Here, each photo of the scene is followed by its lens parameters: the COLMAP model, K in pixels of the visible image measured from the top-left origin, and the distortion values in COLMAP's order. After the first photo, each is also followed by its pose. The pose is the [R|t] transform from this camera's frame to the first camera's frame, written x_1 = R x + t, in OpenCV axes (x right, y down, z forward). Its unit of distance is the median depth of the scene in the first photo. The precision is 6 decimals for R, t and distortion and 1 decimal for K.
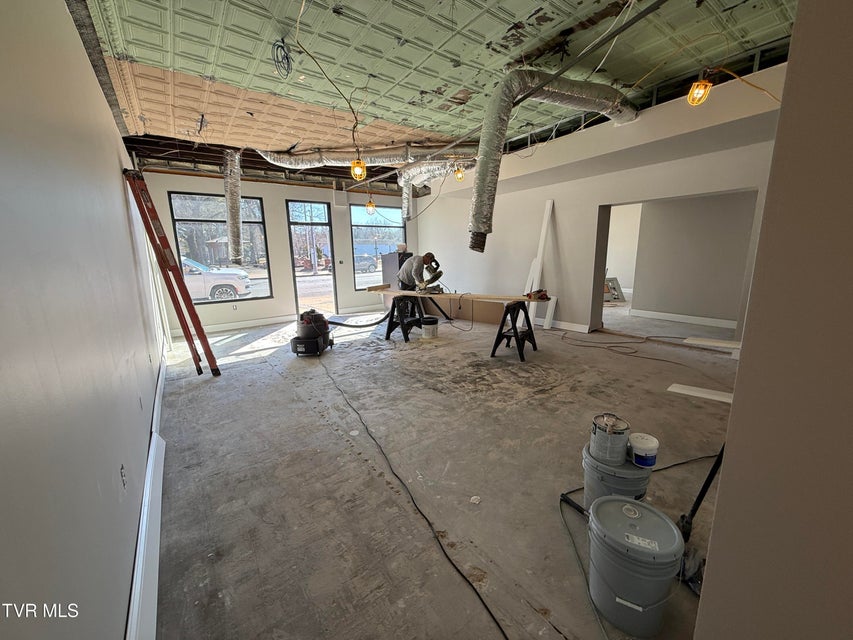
lens RADIAL K [[338.3, 0, 426.1], [0, 338.3, 323.3], [0, 0, 1]] dist [-0.001442, 0.000775]
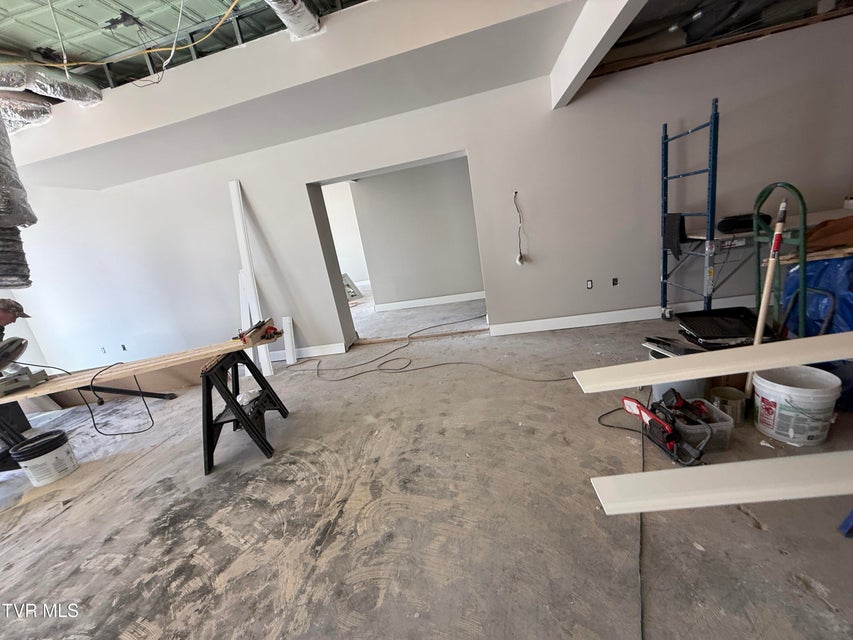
lens RADIAL K [[338.3, 0, 423.1], [0, 338.3, 320.4], [0, 0, 1]] dist [-0.001442, 0.000775]
pose [[0.707032, -0.278324, 0.650109, 0.163580], [0.290816, 0.952398, 0.091460, -0.076087], [-0.644618, 0.124397, 0.754317, 0.393027]]
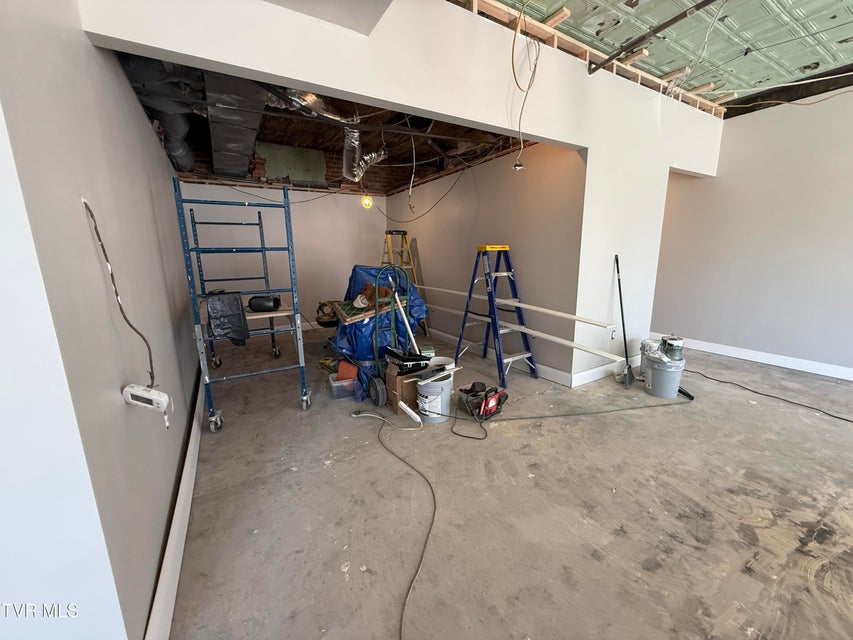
lens RADIAL K [[338.3, 0, 427.0], [0, 338.3, 321.0], [0, 0, 1]] dist [-0.001442, 0.000775]
pose [[-0.994657, 0.021159, 0.101039, 0.652812], [0.058978, 0.919778, 0.387982, -0.227683], [-0.084724, 0.391869, -0.916112, 1.067164]]
